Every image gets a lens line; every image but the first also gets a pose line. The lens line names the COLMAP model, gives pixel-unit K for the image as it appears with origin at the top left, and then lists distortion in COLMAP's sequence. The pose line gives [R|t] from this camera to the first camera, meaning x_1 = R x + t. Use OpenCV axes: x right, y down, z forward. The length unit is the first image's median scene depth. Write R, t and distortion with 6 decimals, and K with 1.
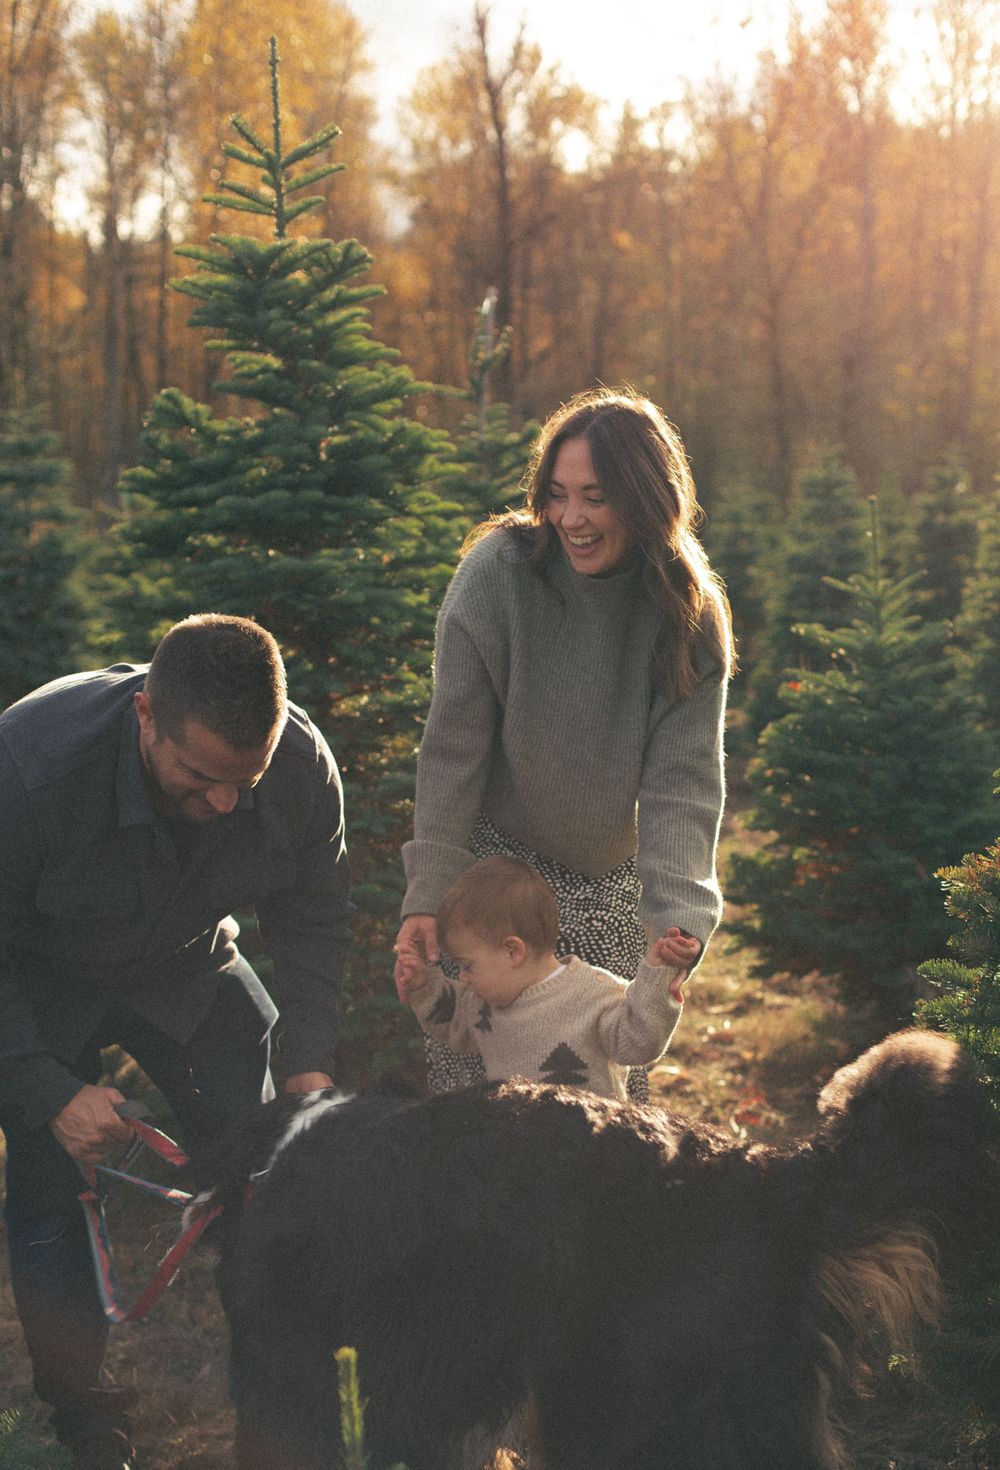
lens RADIAL K [[2371.5, 0, 547.6], [0, 2371.5, 900.3], [0, 0, 1]] dist [0.009191, -0.132728]
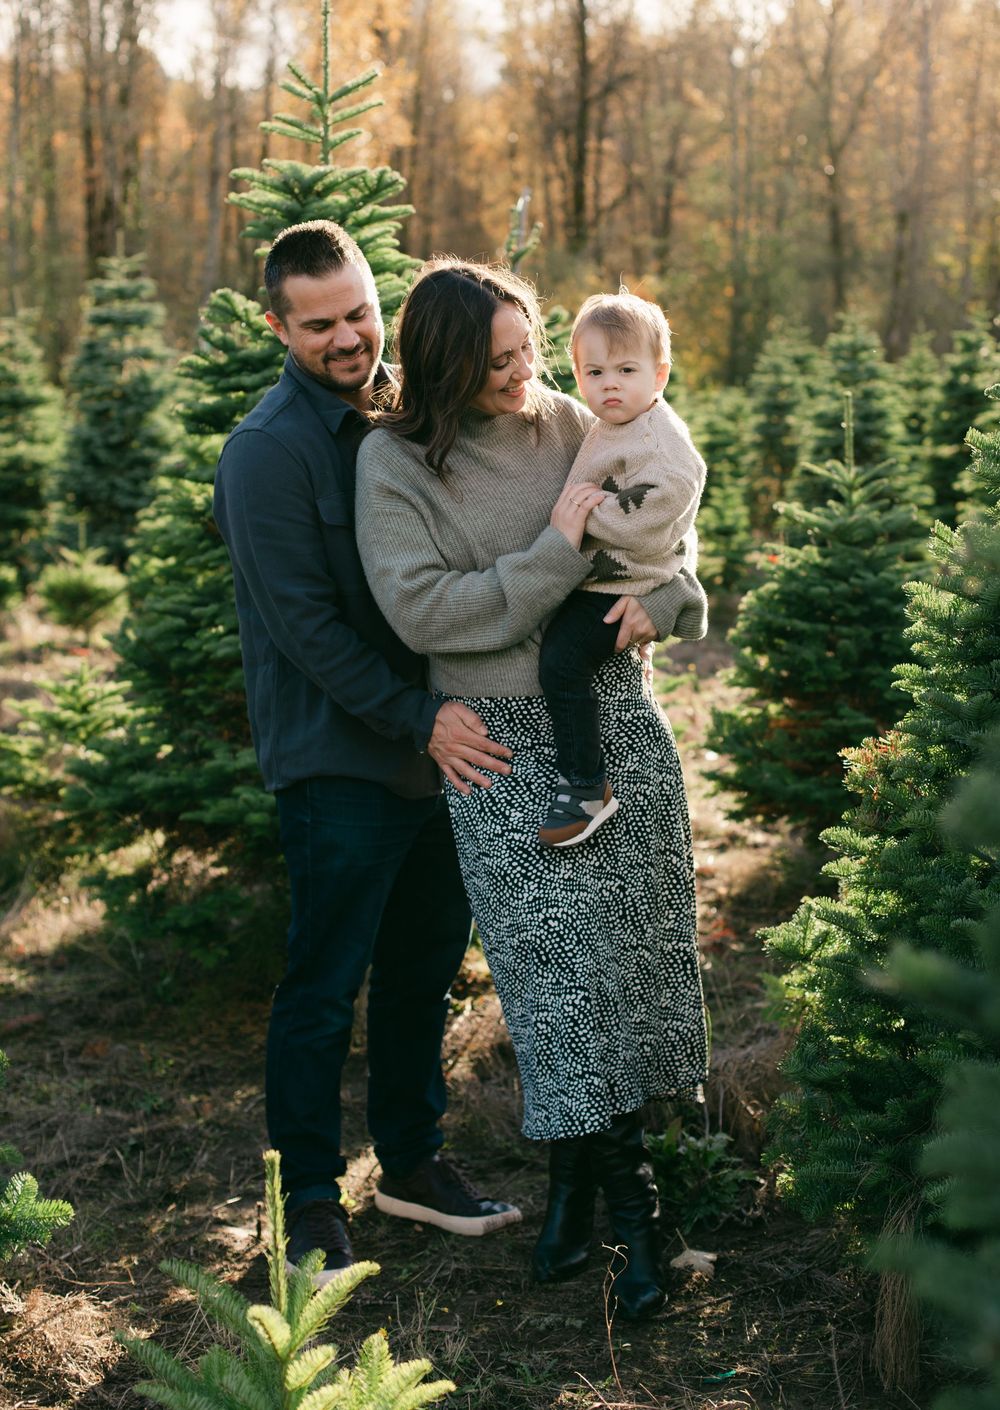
lens RADIAL K [[2293.5, 0, 481.7], [0, 2293.5, 521.8], [0, 0, 1]] dist [0.007434, 0.050273]
pose [[0.997366, 0.033680, -0.064247, 0.035181], [-0.038586, 0.996307, -0.076706, -0.019133], [0.061426, 0.078983, 0.994982, -0.079854]]
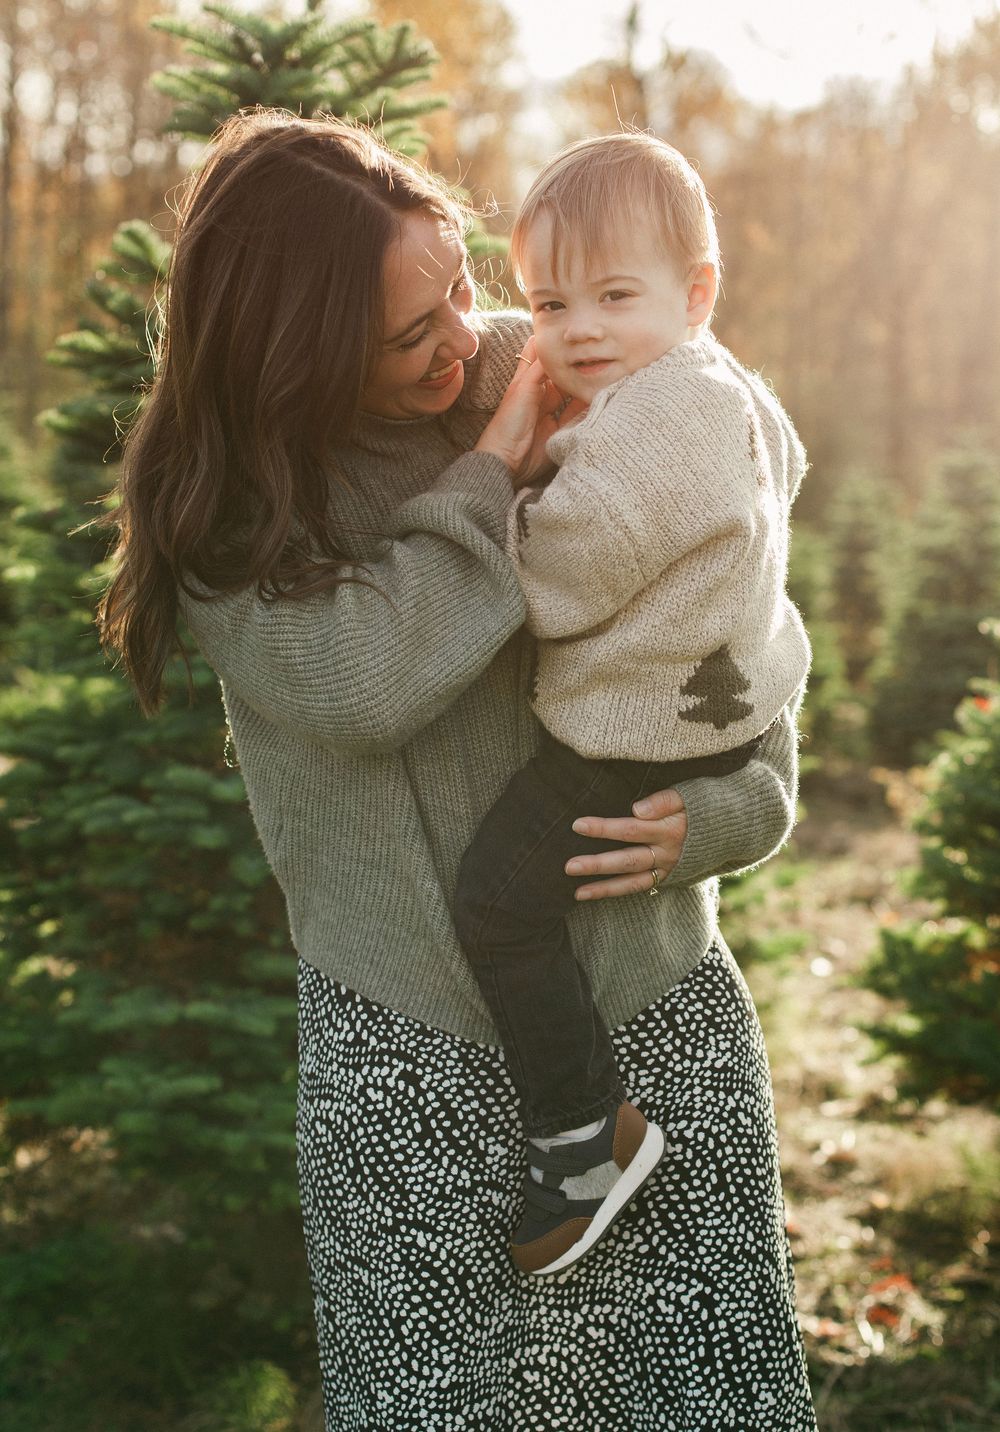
lens RADIAL K [[2095.8, 0, 505.4], [0, 2095.8, 767.8], [0, 0, 1]] dist [0.008503, -0.002902]
pose [[0.995167, 0.073470, -0.065147, 0.001336], [-0.075732, 0.996583, -0.032957, -0.037552], [0.062503, 0.037732, 0.997331, 0.338800]]
